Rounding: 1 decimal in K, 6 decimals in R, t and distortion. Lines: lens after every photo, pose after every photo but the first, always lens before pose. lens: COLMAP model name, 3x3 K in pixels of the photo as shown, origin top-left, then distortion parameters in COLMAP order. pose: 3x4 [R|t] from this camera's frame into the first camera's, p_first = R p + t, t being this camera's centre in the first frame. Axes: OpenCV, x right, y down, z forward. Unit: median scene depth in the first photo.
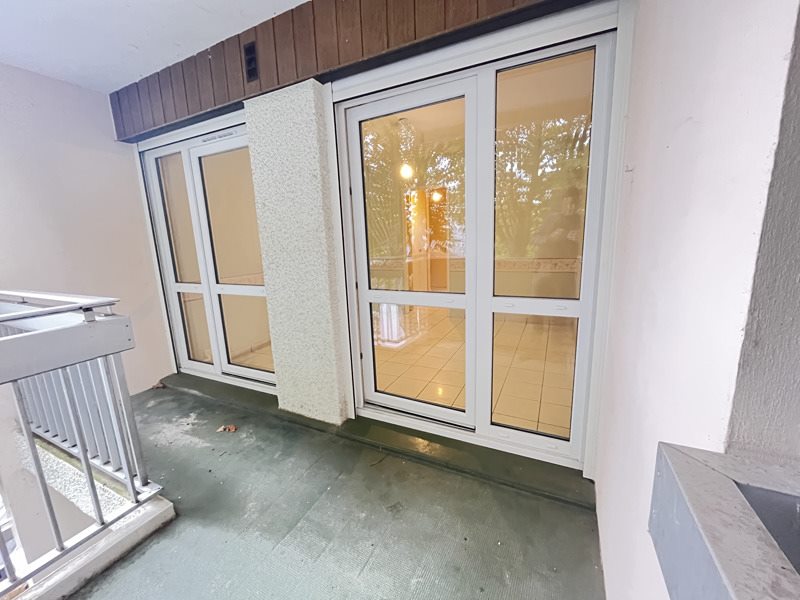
lens RADIAL K [[320.5, 0, 399.8], [0, 320.5, 299.6], [0, 0, 1]] dist [0.000341, 0.000005]
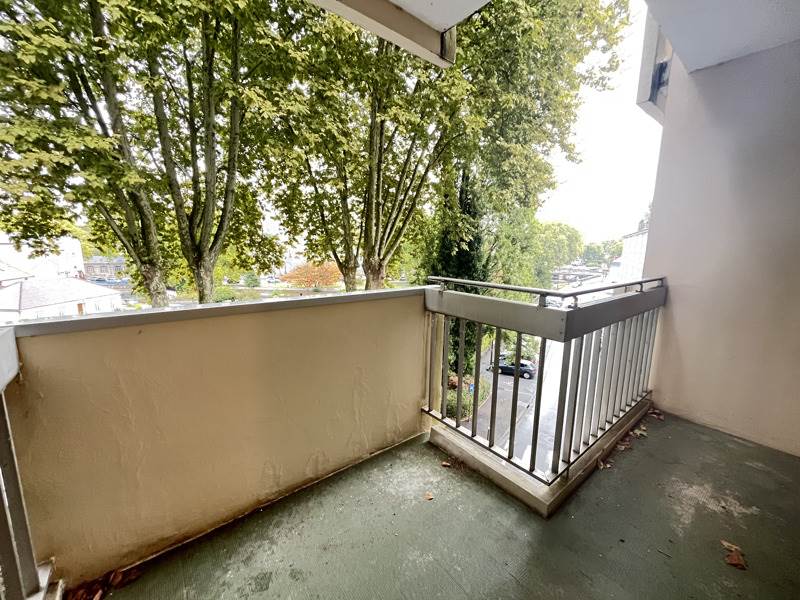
lens RADIAL K [[320.5, 0, 407.6], [0, 320.5, 298.8], [0, 0, 1]] dist [0.000341, 0.000005]
pose [[-0.419410, 0.175001, -0.890769, 0.167311], [-0.172561, 0.947983, 0.267489, -0.107563], [0.891245, 0.265900, -0.367395, 0.532076]]
